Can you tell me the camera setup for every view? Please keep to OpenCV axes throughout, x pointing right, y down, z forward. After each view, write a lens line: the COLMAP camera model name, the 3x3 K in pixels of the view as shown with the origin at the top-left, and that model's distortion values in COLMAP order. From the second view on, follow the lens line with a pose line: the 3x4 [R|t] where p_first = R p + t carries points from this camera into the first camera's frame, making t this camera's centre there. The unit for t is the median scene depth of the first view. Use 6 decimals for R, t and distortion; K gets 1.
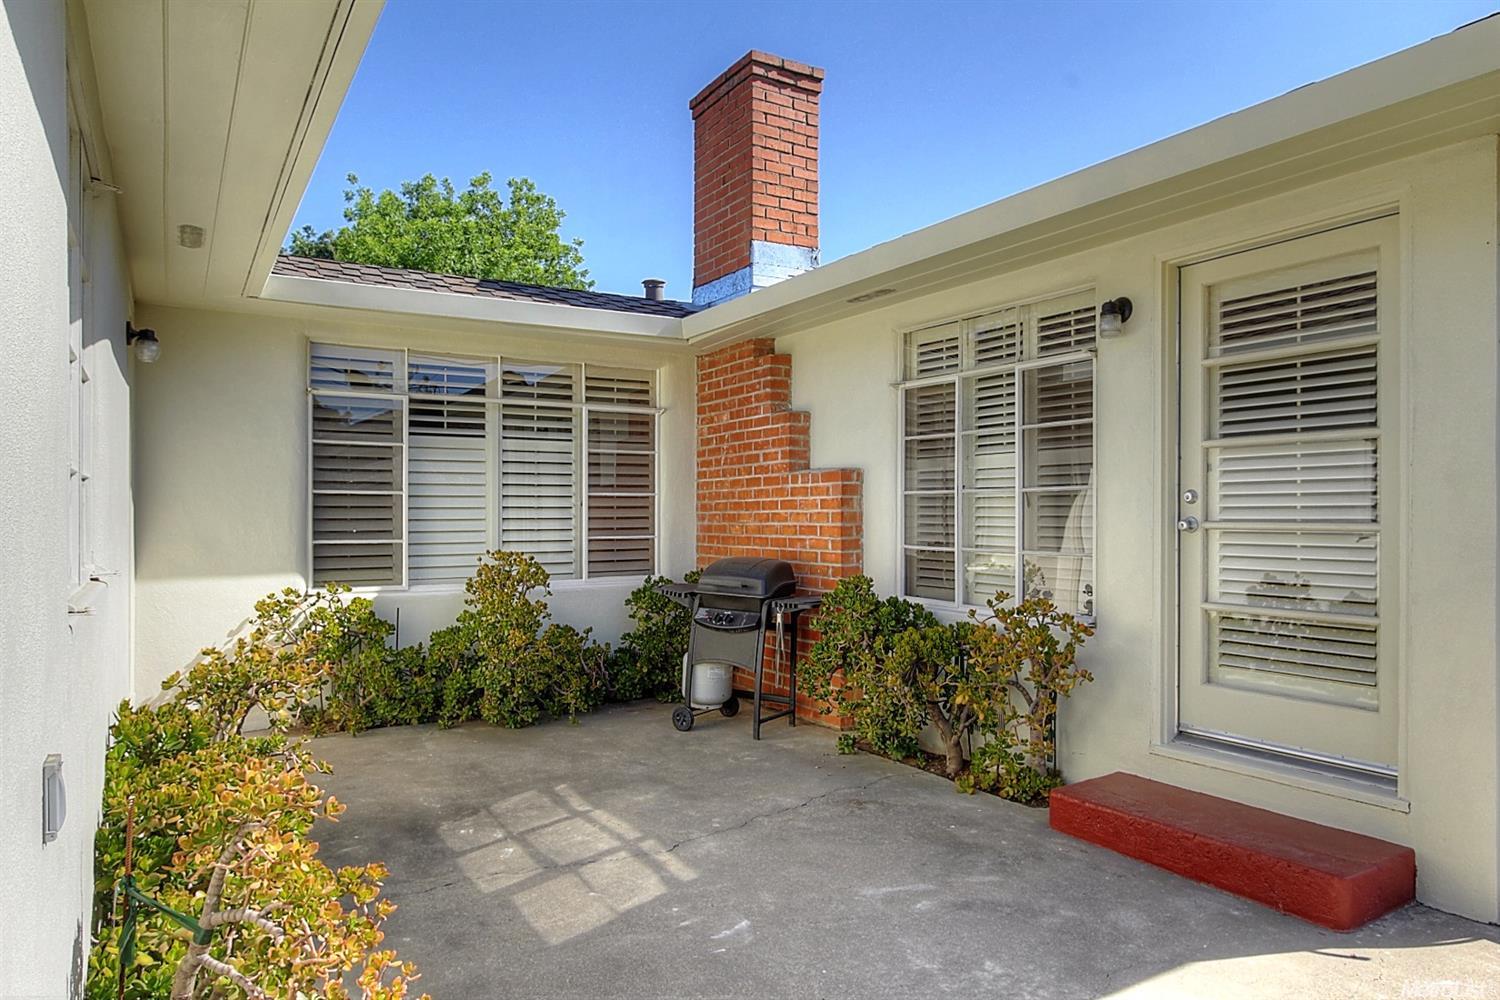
lens RADIAL K [[952.0, 0, 750.0], [0, 952.0, 500.0], [0, 0, 1]] dist [-0.002421, 0.000543]
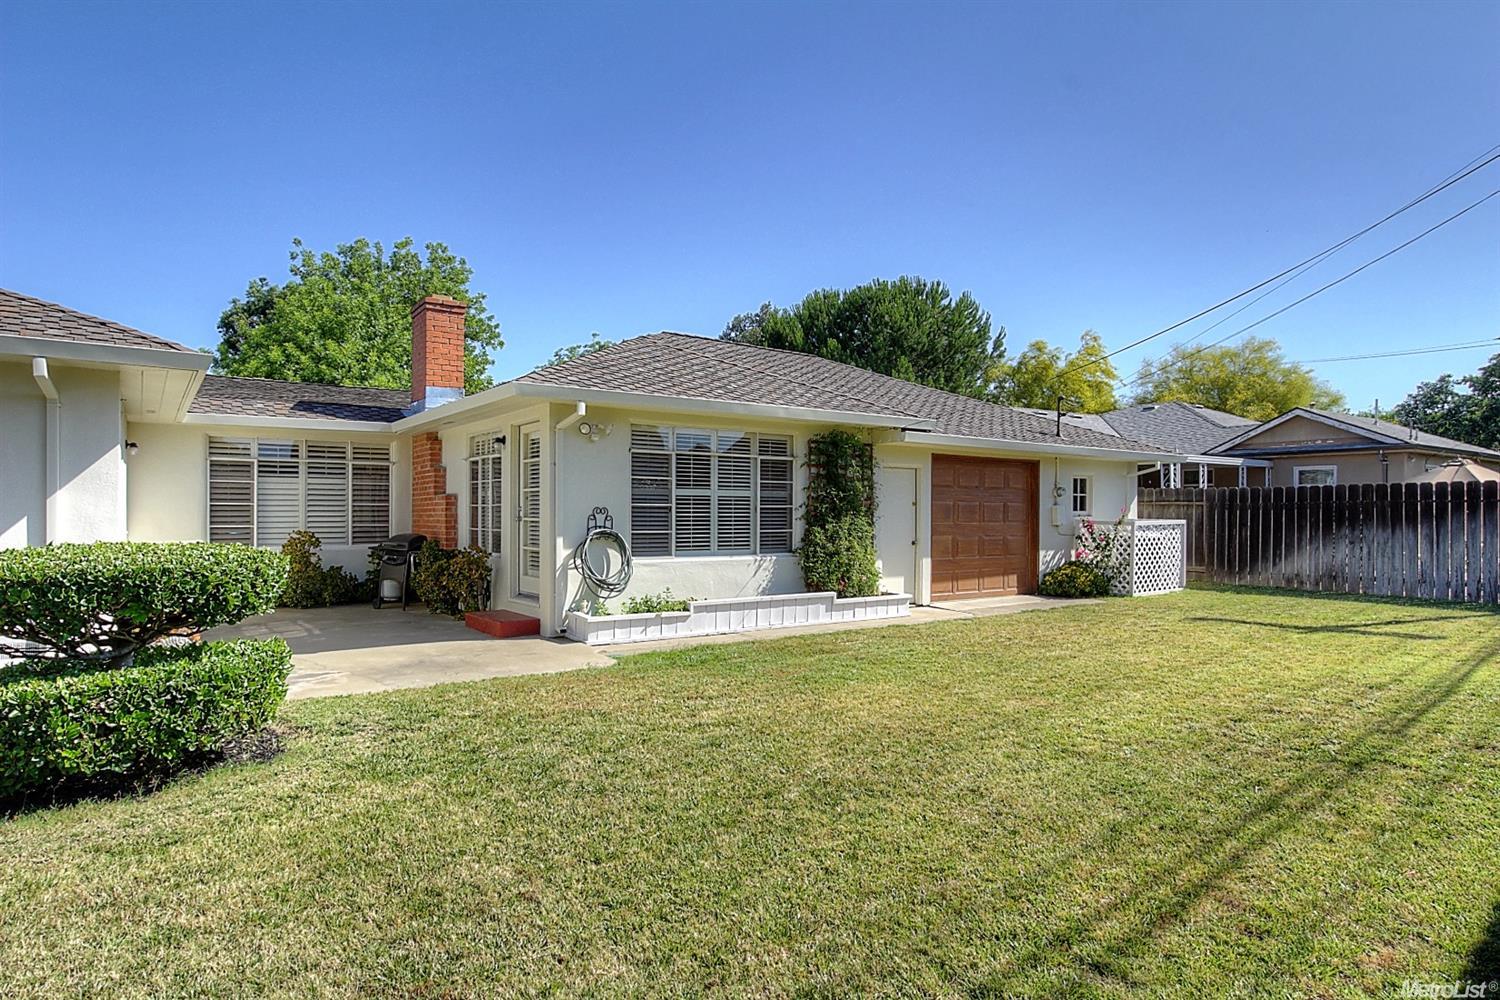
lens RADIAL K [[873.1, 0, 750.0], [0, 873.1, 500.0], [0, 0, 1]] dist [-0.005491, 0.000469]
pose [[0.998166, 0.003756, 0.060413, 0.607066], [-0.003808, 0.999992, 0.000736, -0.021451], [-0.060409, -0.000965, 0.998173, -0.991831]]
